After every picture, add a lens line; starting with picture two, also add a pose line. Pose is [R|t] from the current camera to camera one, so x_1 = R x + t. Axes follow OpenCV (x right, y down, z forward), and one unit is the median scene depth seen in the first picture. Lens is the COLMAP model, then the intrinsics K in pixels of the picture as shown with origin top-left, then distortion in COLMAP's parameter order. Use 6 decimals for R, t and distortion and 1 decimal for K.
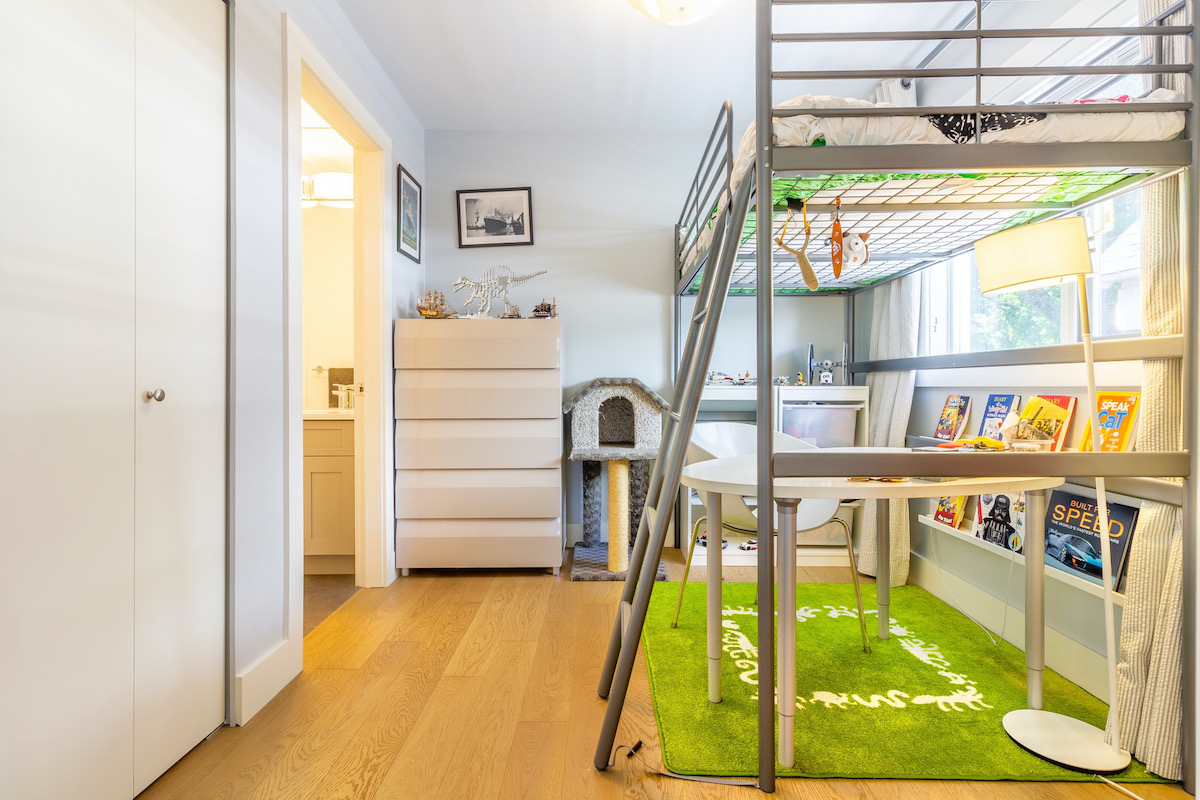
lens RADIAL K [[565.6, 0, 601.1], [0, 565.6, 390.4], [0, 0, 1]] dist [0.002154, 0.001656]
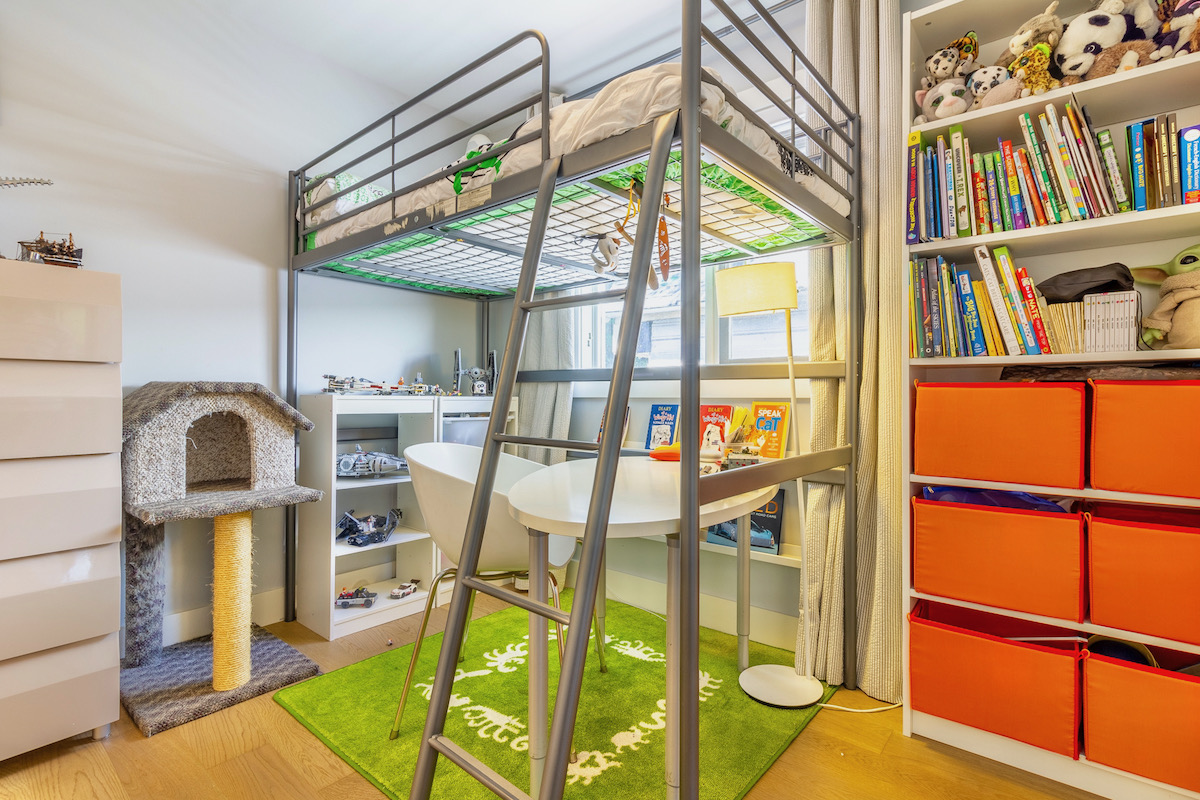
lens RADIAL K [[565.6, 0, 600.1], [0, 565.6, 397.5], [0, 0, 1]] dist [0.002154, 0.001656]
pose [[0.633477, 0.003324, 0.773754, -0.249401], [0.001457, 0.999984, -0.005489, -0.001333], [-0.773760, 0.004605, 0.633462, 0.340231]]
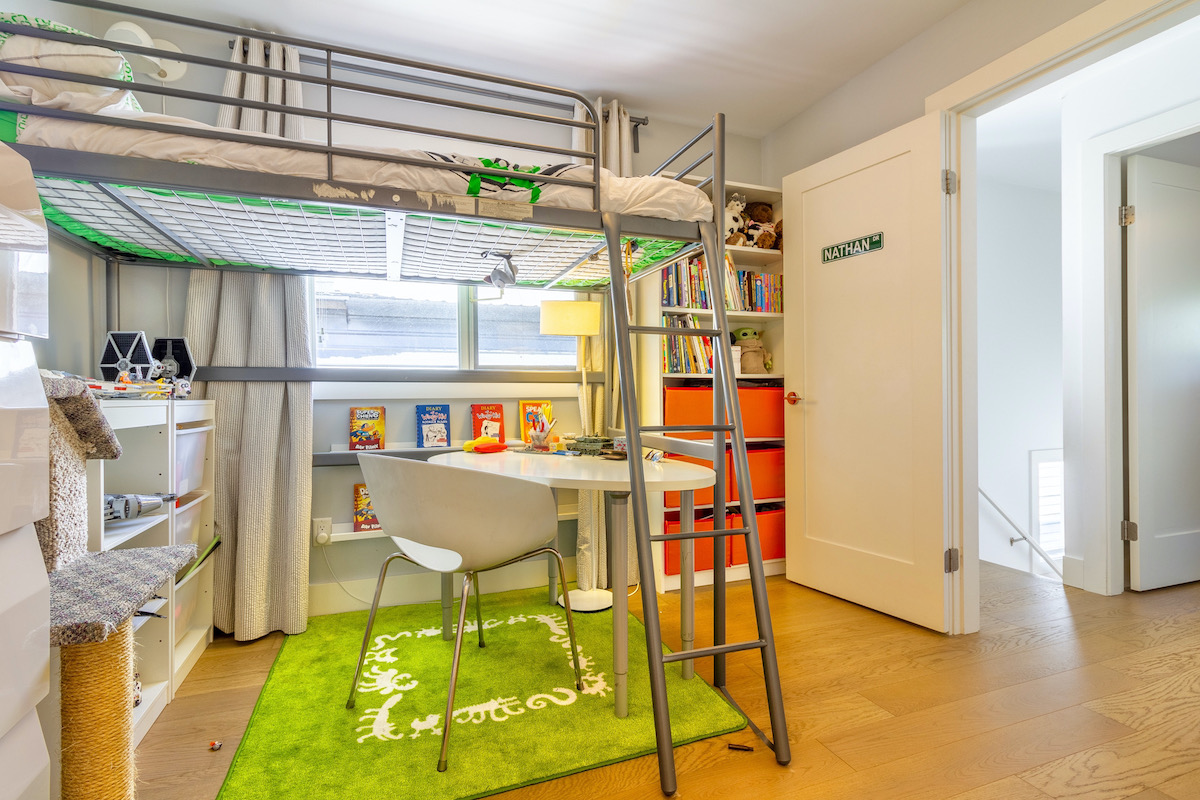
lens RADIAL K [[565.6, 0, 575.3], [0, 565.6, 401.2], [0, 0, 1]] dist [0.002154, 0.001656]
pose [[-0.334063, -0.006179, 0.942531, -0.520613], [0.014568, 0.999825, 0.011718, -0.010168], [-0.942438, 0.017646, -0.333914, 1.036821]]
